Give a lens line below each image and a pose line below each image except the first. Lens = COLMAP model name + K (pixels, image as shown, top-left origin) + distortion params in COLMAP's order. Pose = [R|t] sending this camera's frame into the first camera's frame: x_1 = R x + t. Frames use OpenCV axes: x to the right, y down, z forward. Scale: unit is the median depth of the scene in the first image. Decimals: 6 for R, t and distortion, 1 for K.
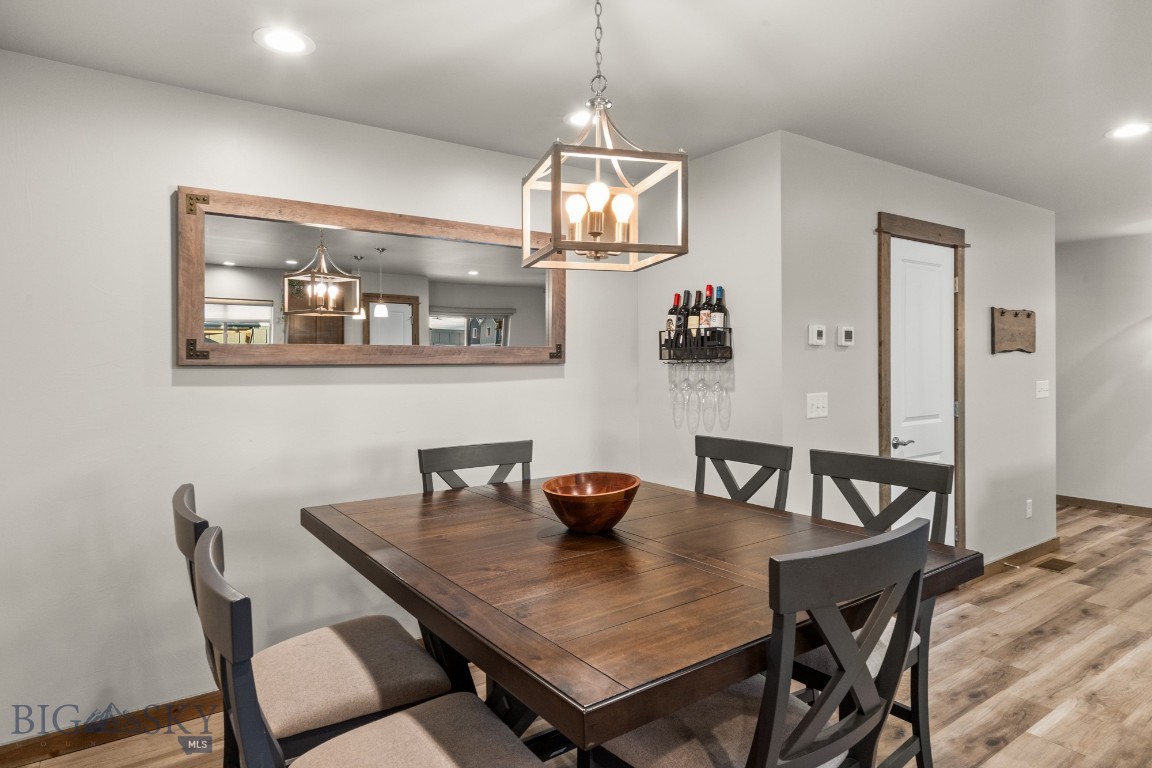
lens RADIAL K [[645.5, 0, 572.7], [0, 645.5, 362.3], [0, 0, 1]] dist [0.000259, 0.000947]
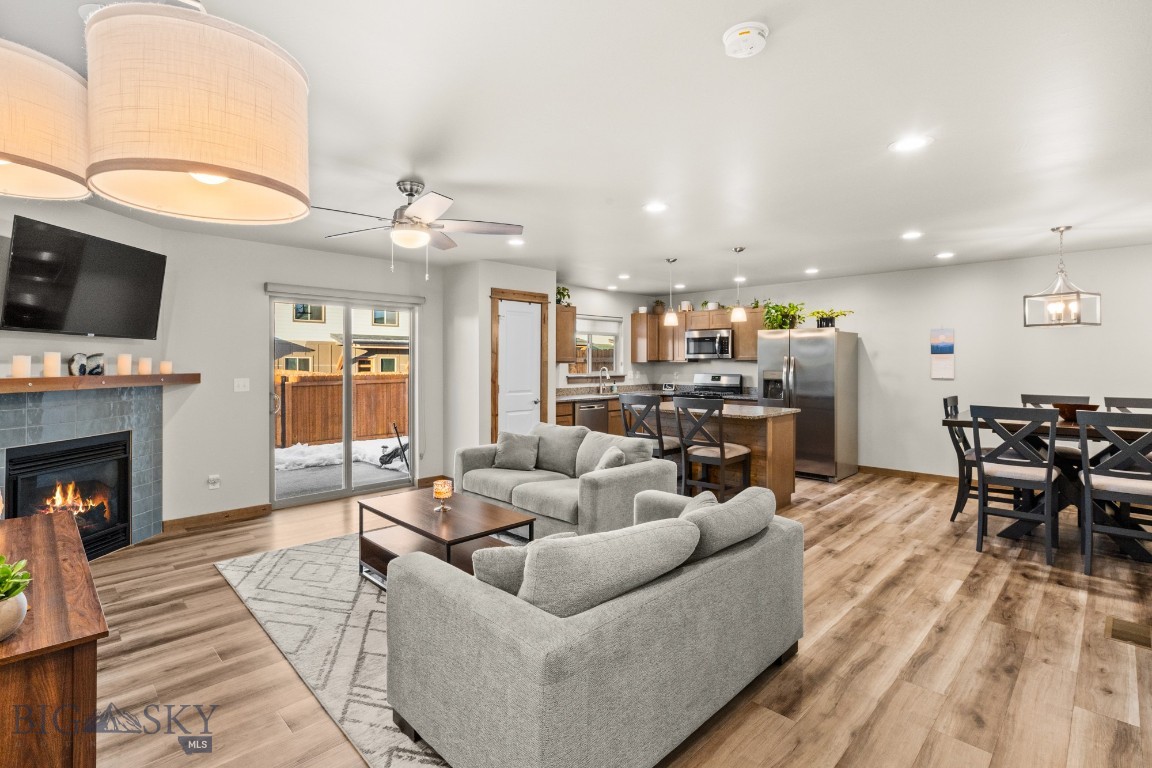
lens RADIAL K [[542.9, 0, 567.4], [0, 542.9, 363.4], [0, 0, 1]] dist [-0.004508, 0.000611]
pose [[-0.984091, 0.007227, -0.177518, 1.435743], [0.006501, 0.999968, 0.004673, -0.006507], [0.177546, 0.003444, -0.984107, 1.610989]]
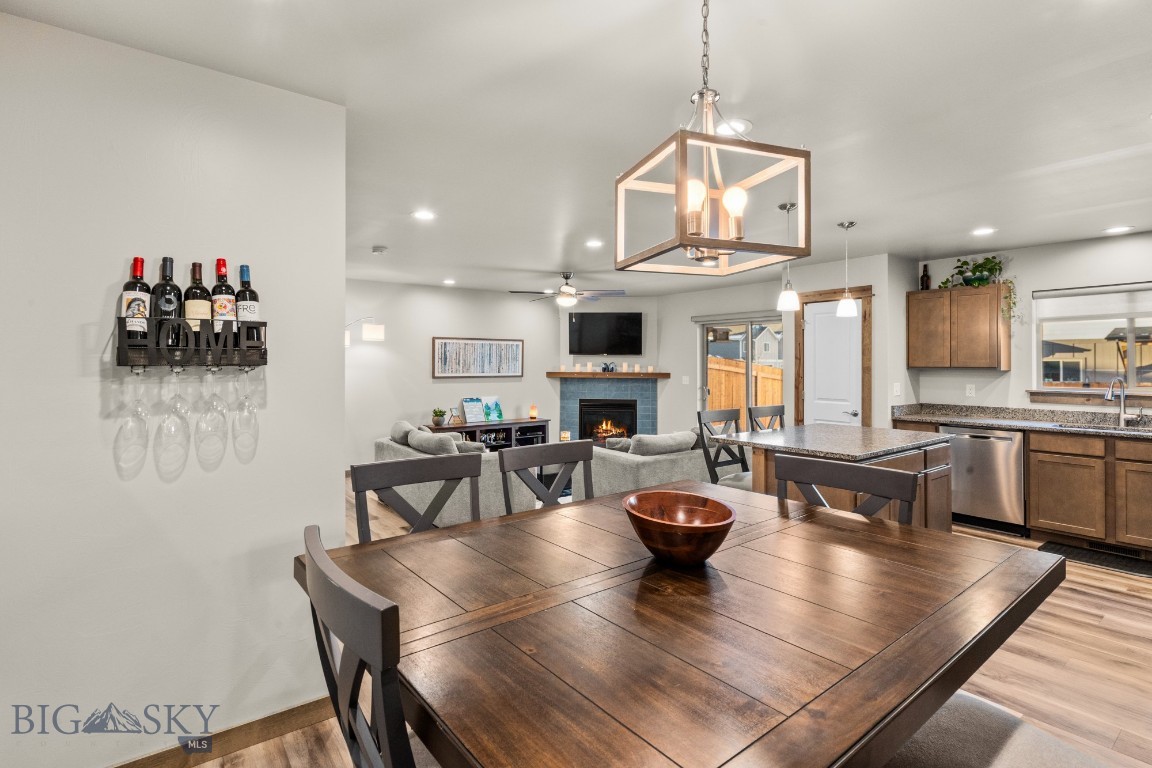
lens RADIAL K [[565.4, 0, 574.7], [0, 565.4, 364.1], [0, 0, 1]] dist [-0.000213, 0.000390]
pose [[-0.056471, 0.007117, 0.998379, -0.424885], [0.000419, 0.999975, -0.007105, -0.002452], [-0.998404, 0.000018, -0.056472, 0.664196]]
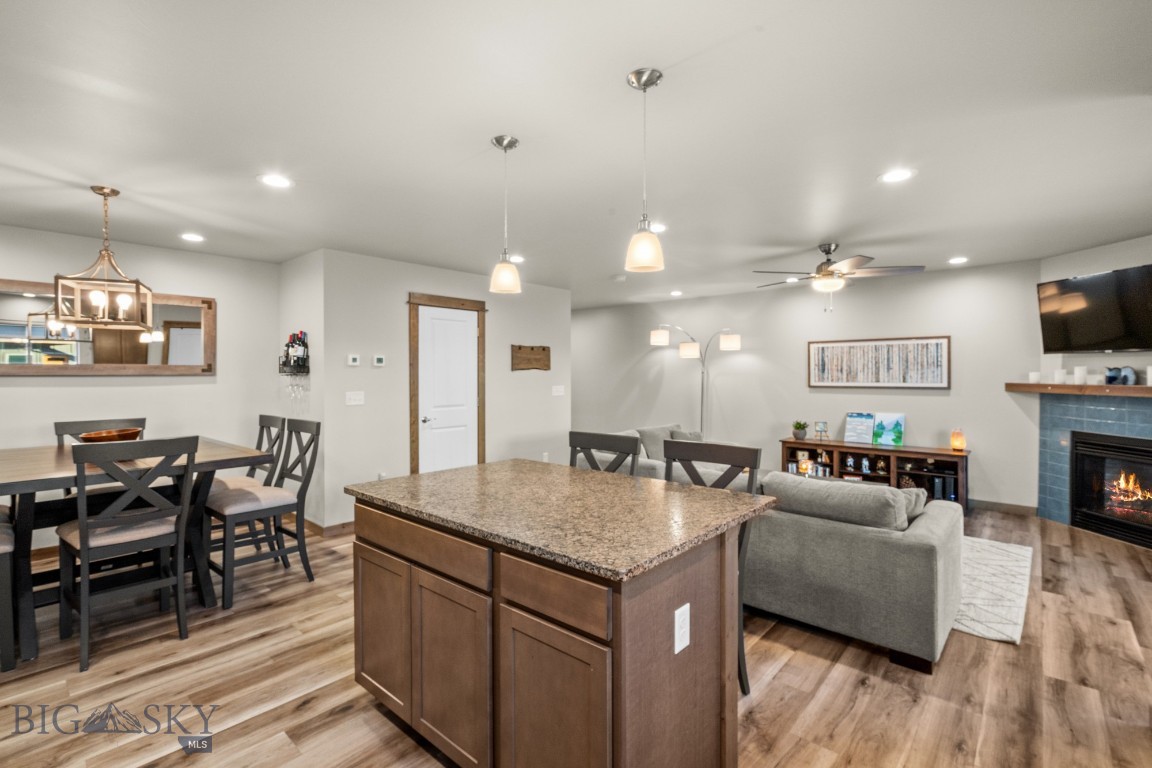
lens RADIAL K [[526.5, 0, 572.9], [0, 526.5, 373.7], [0, 0, 1]] dist [-0.003669, -0.000012]
pose [[0.971199, 0.004702, 0.238223, 0.596311], [-0.003670, 0.999982, -0.004773, 0.000968], [-0.238241, 0.003762, 0.971199, -0.569512]]
